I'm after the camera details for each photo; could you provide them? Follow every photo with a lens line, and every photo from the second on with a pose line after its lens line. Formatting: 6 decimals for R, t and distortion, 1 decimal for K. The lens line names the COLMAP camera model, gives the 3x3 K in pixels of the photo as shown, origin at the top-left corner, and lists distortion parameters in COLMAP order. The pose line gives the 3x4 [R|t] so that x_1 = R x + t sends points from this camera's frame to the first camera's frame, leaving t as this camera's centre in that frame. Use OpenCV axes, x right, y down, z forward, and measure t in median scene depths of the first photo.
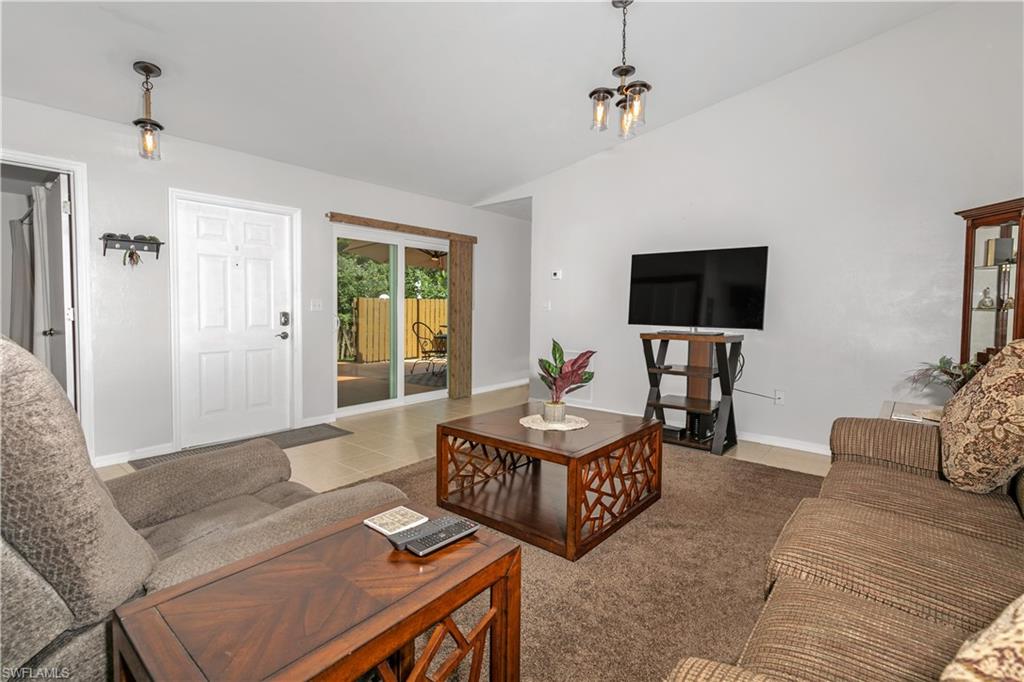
lens RADIAL K [[476.9, 0, 512.0], [0, 476.9, 341.0], [0, 0, 1]] dist [0.000335, 0.000089]
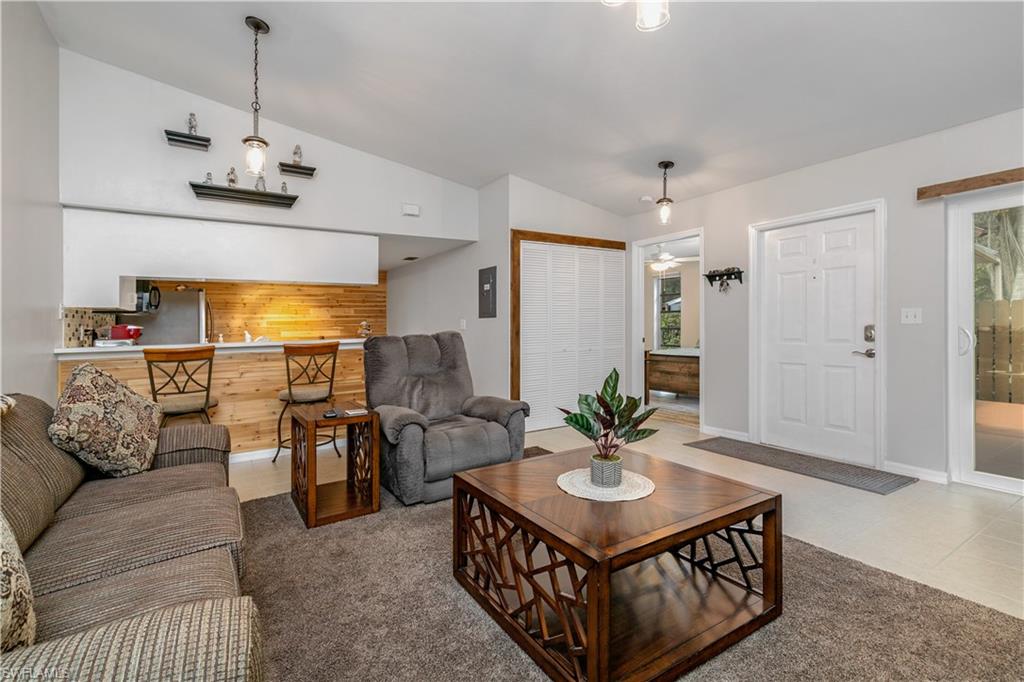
lens RADIAL K [[464.3, 0, 515.9], [0, 464.3, 316.0], [0, 0, 1]] dist [-0.000680, -0.000088]
pose [[-0.306259, -0.013515, -0.951852, 0.621034], [-0.044663, 0.999002, 0.000186, -0.062668], [0.950900, 0.042570, -0.306557, 0.828600]]
